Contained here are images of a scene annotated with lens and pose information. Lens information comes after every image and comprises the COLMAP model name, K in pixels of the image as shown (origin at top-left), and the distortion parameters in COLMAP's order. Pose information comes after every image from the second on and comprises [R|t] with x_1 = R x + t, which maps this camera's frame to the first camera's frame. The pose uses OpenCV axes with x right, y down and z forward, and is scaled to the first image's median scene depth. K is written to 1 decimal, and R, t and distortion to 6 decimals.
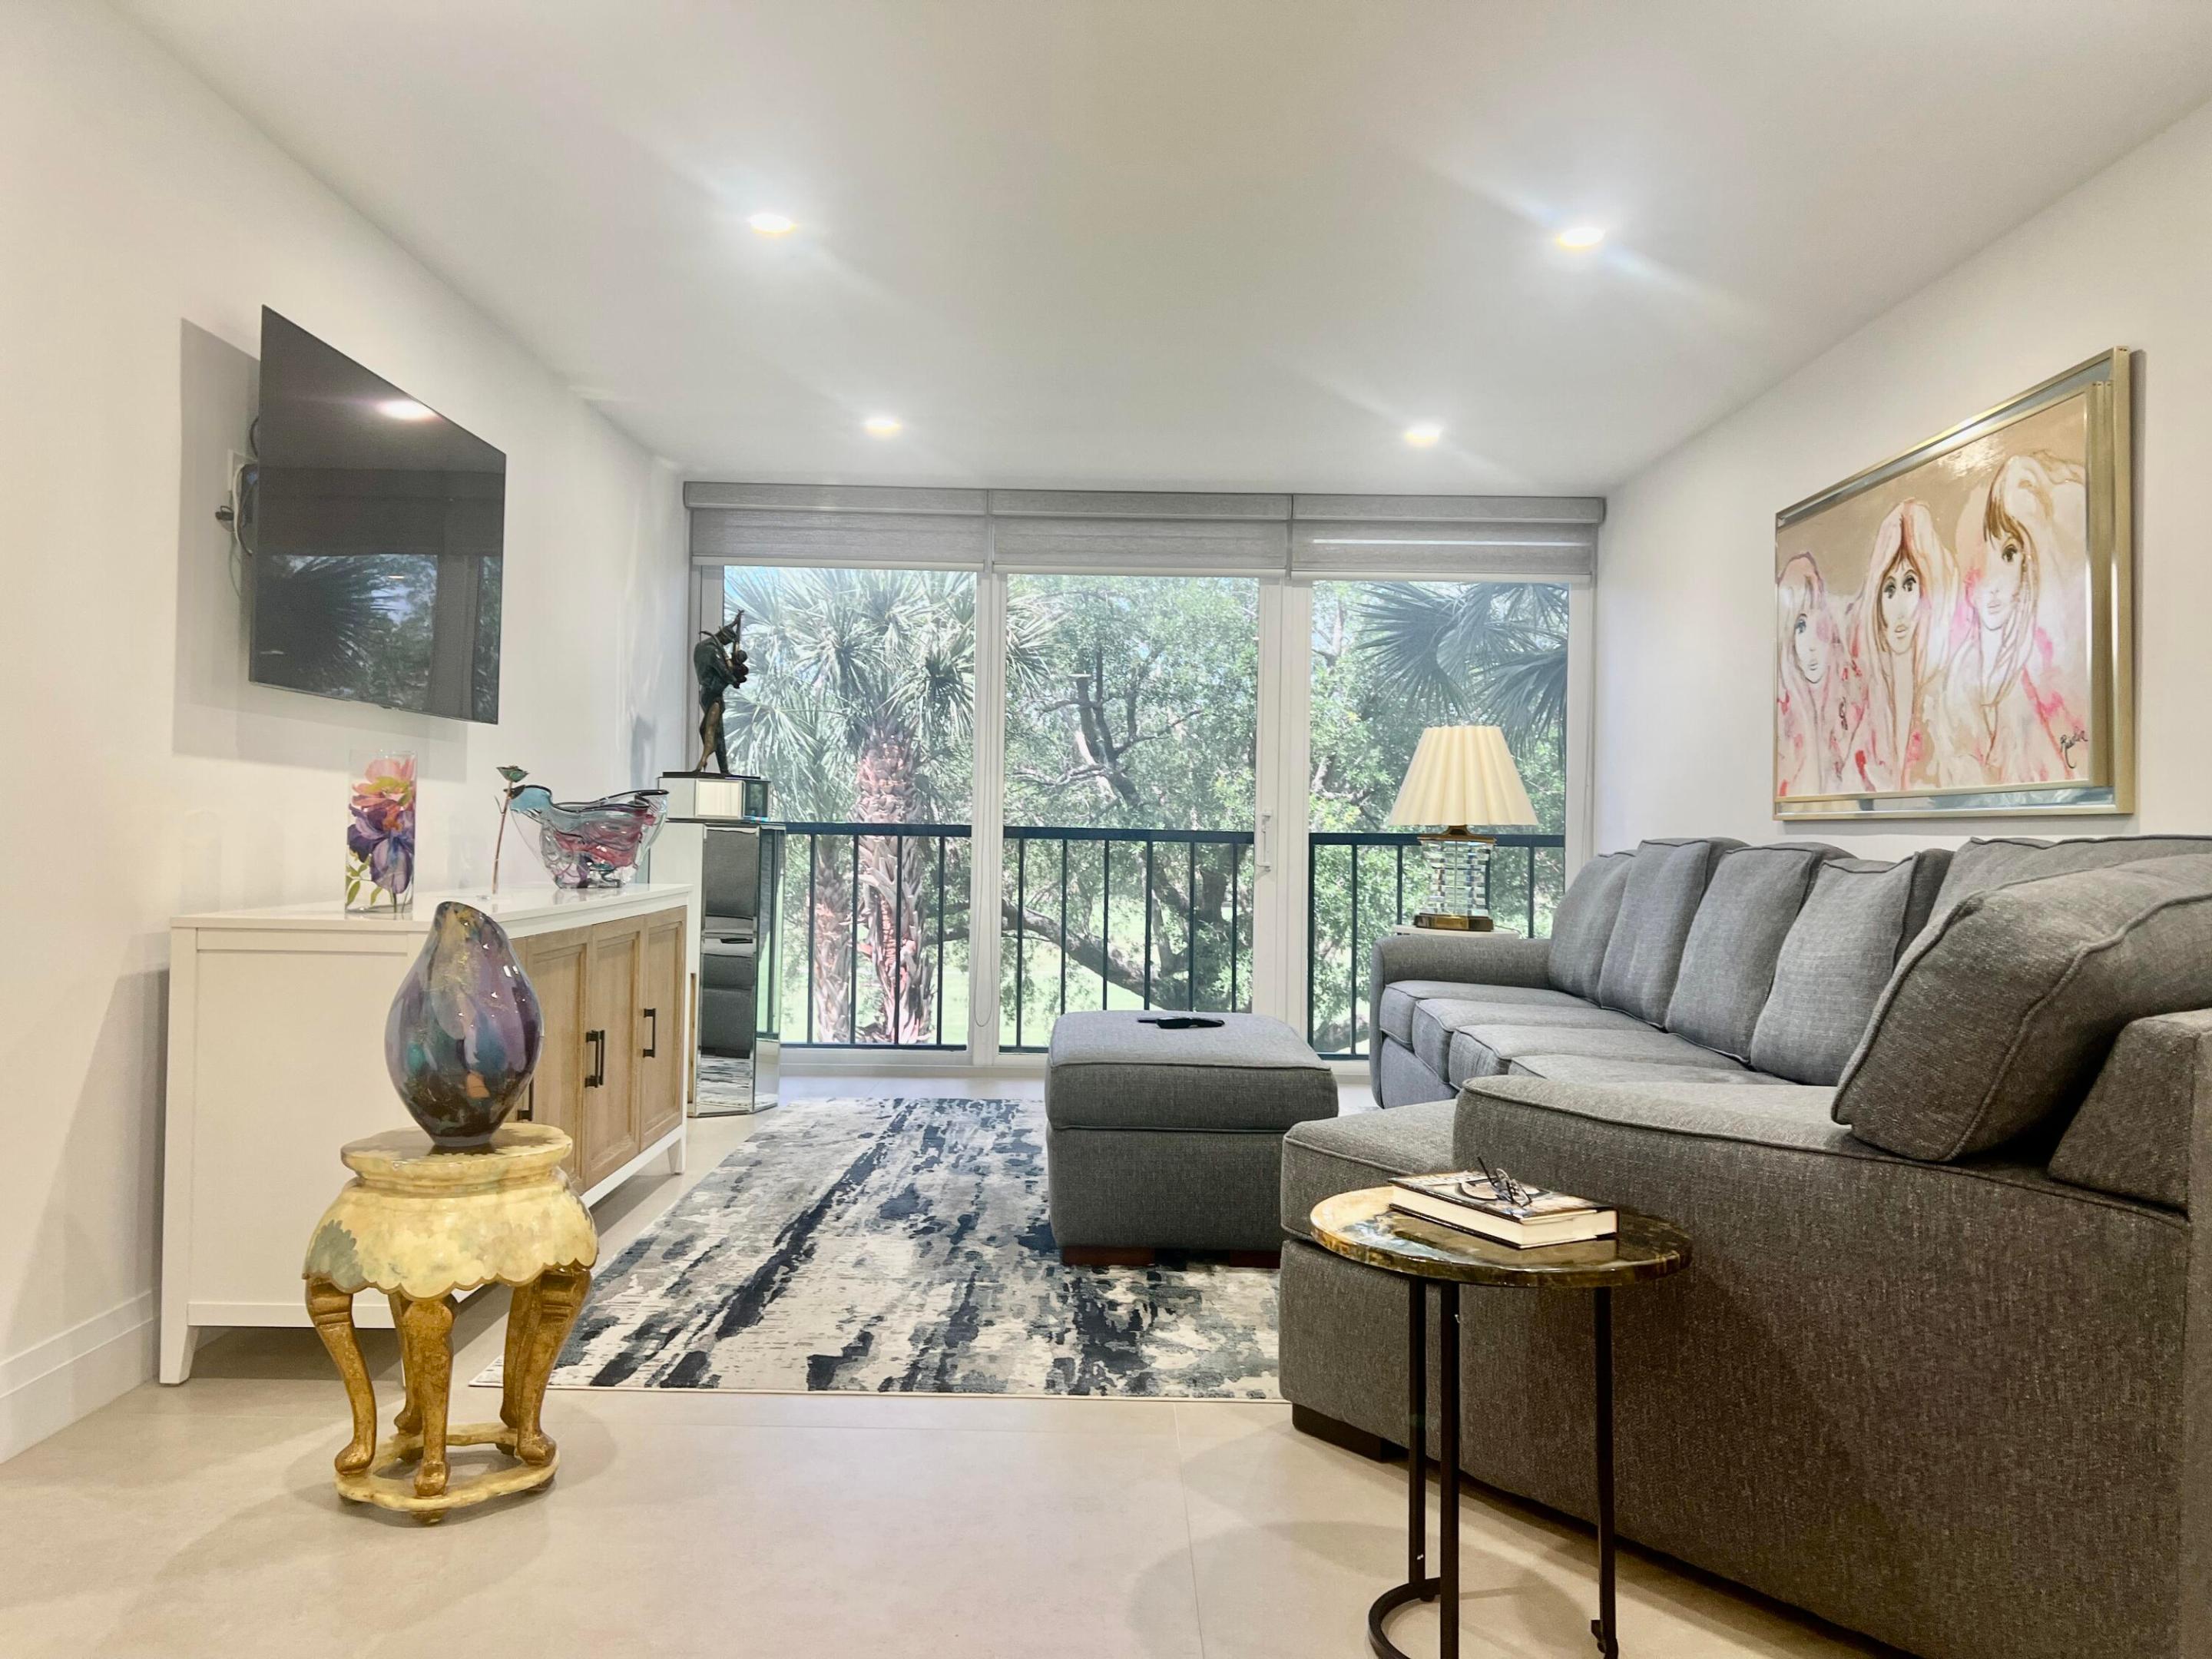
lens RADIAL K [[1641.9, 0, 1111.0], [0, 1641.9, 812.3], [0, 0, 1]] dist [0.001468, 0.002877]
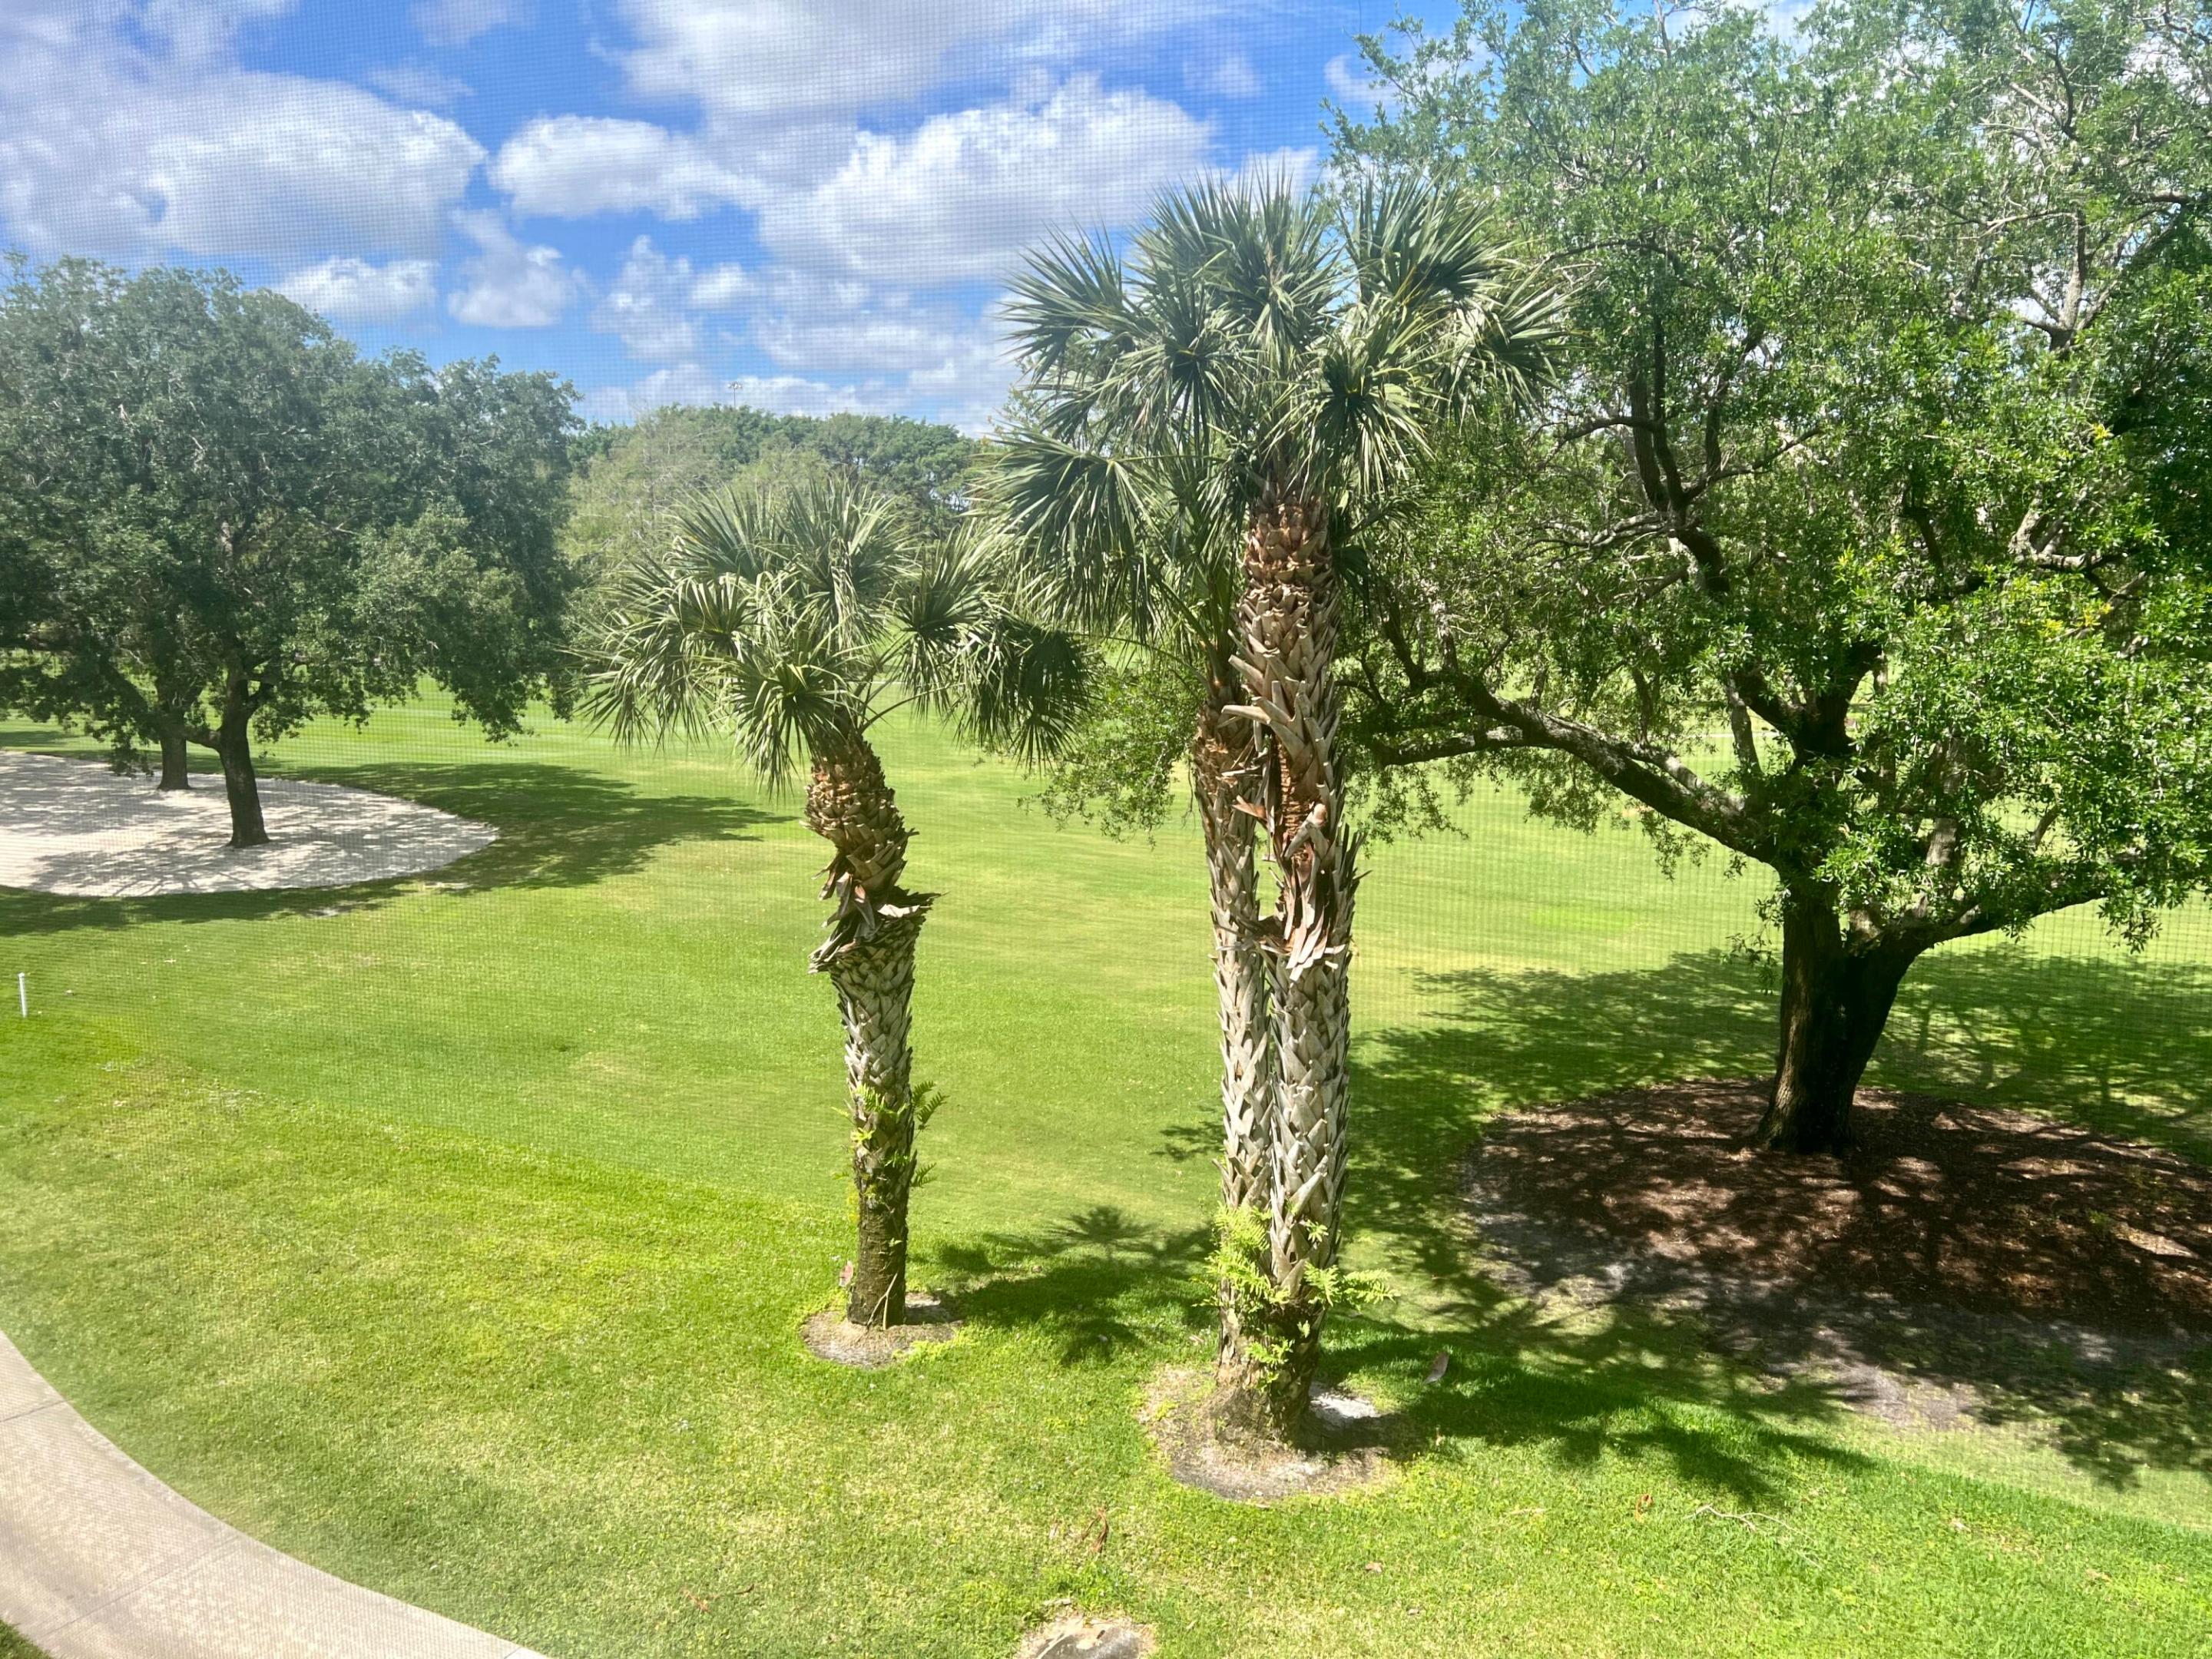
lens RADIAL K [[1632.3, 0, 1106.0], [0, 1632.3, 829.5], [0, 0, 1]] dist [0.060296, -0.076603]
pose [[0.937838, 0.047546, -0.343800, 0.031750], [0.011488, 0.985777, 0.167665, -0.030125], [0.346882, -0.161192, 0.923953, 0.439980]]
